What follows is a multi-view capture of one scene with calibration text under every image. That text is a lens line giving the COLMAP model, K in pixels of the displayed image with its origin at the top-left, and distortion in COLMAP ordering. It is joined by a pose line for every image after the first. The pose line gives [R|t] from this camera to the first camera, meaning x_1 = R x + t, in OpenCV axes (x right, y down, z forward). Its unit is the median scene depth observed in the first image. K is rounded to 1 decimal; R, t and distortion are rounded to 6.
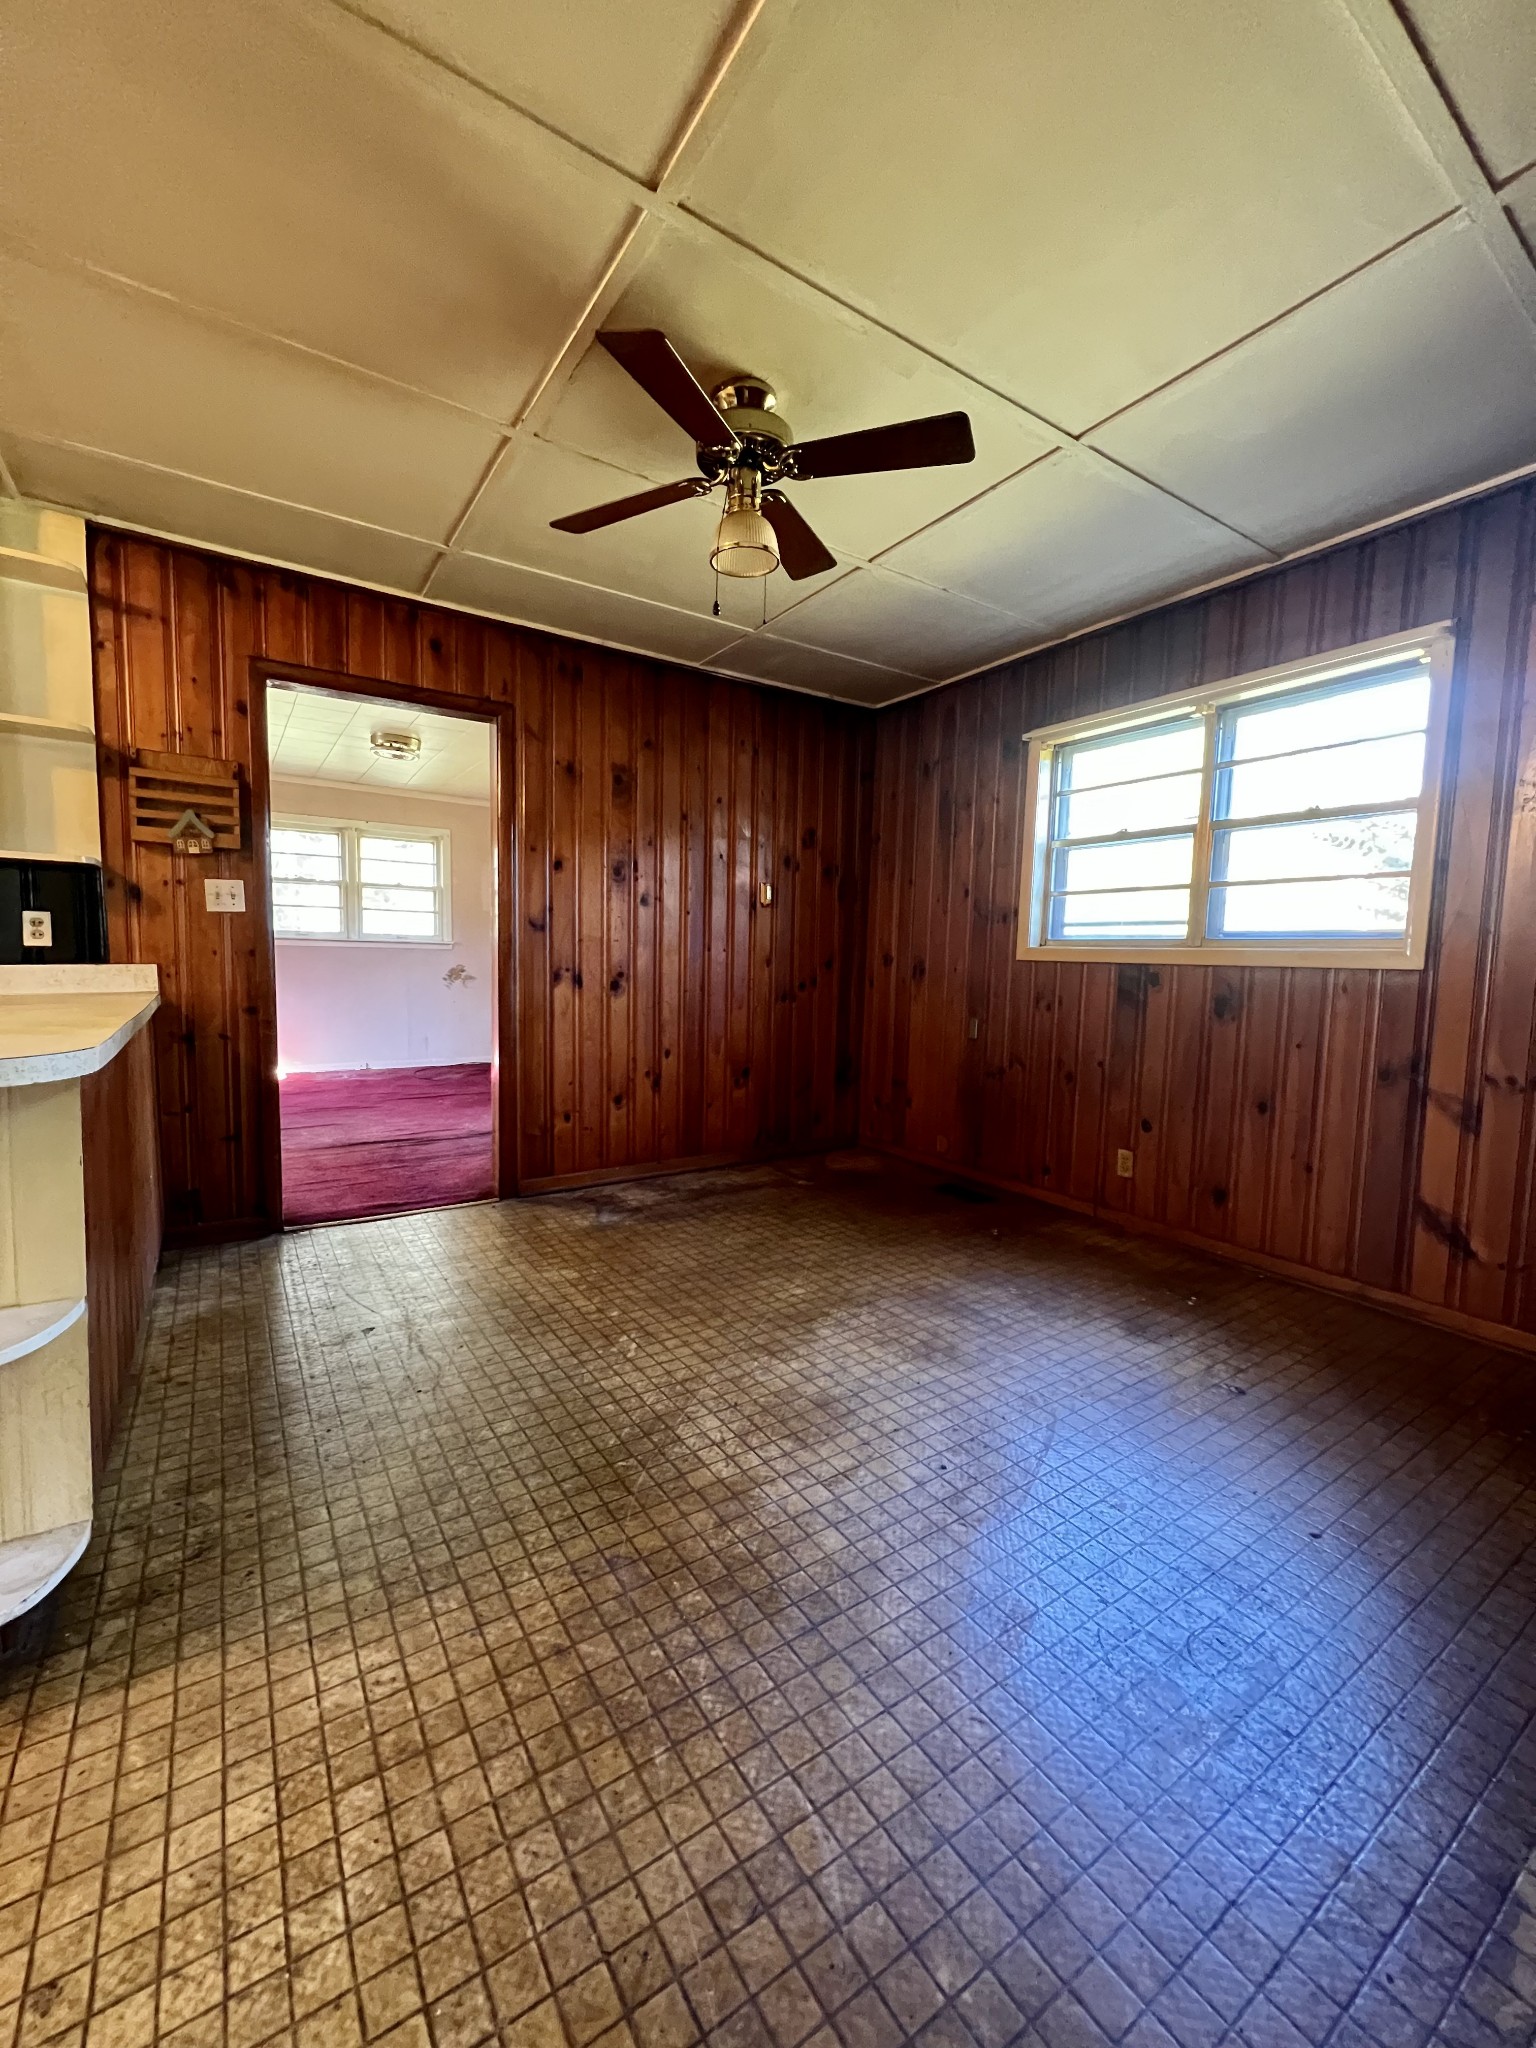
lens RADIAL K [[822.9, 0, 769.2], [0, 822.9, 1027.7], [0, 0, 1]] dist [-0.002869, -0.000078]
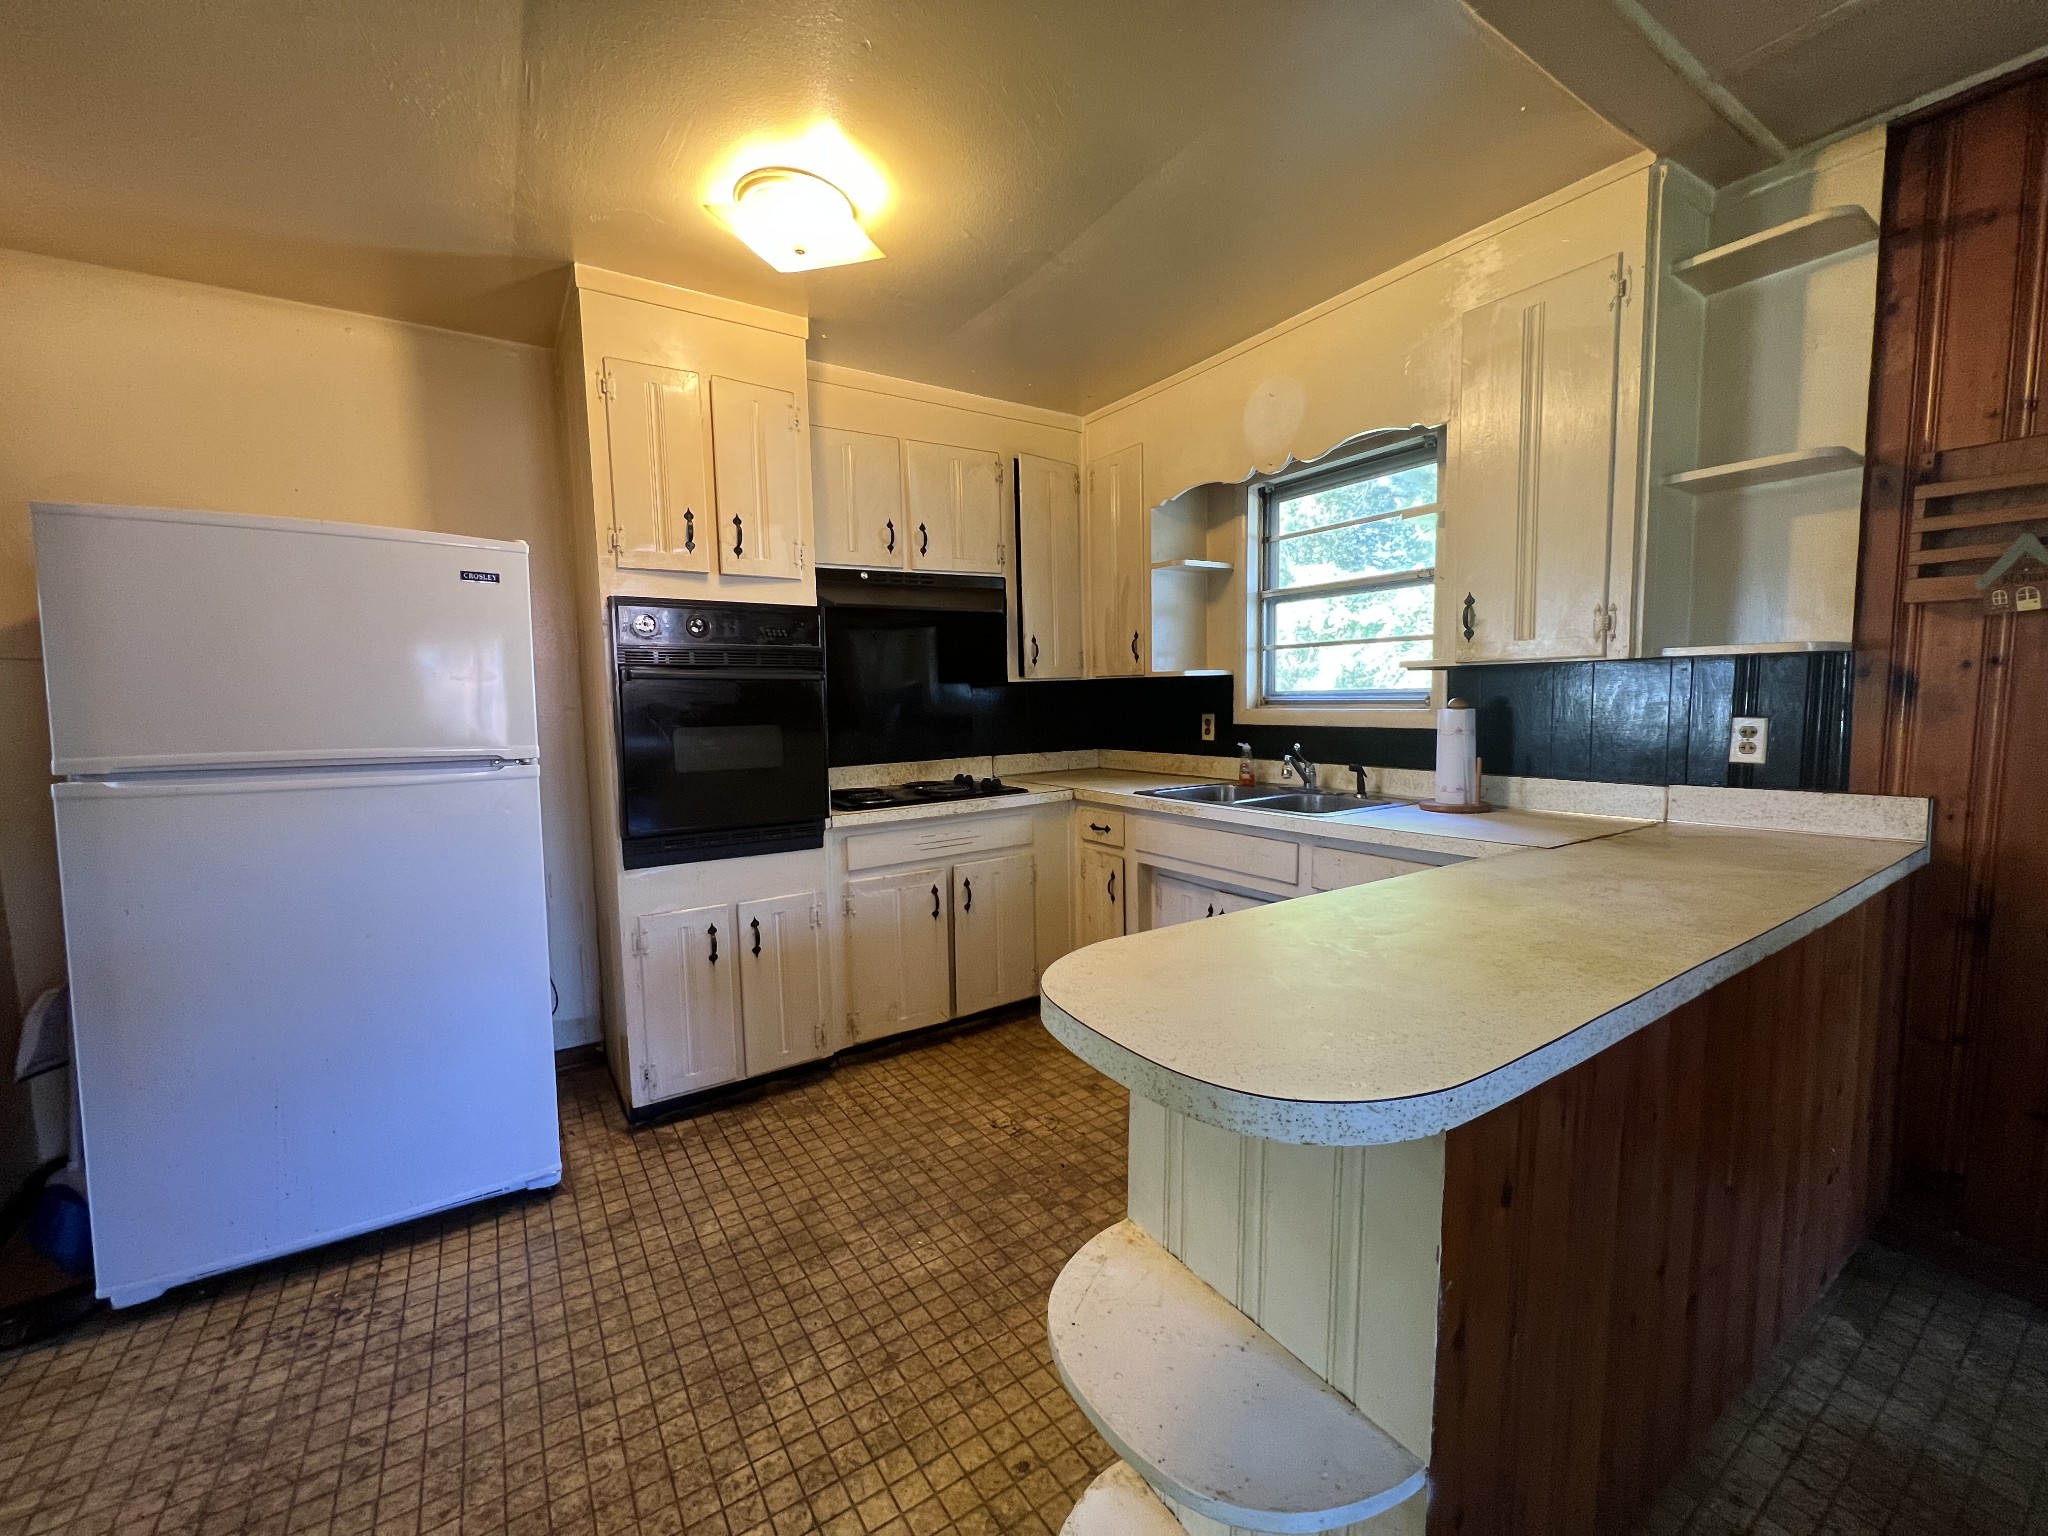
lens RADIAL K [[822.9, 0, 1023.4], [0, 822.9, 768.2], [0, 0, 1]] dist [-0.002869, -0.000078]
pose [[-0.005734, 0.070801, -0.997474, -0.133743], [-0.067927, 0.995159, 0.071027, -0.101015], [0.997674, 0.068163, -0.000897, 0.332678]]
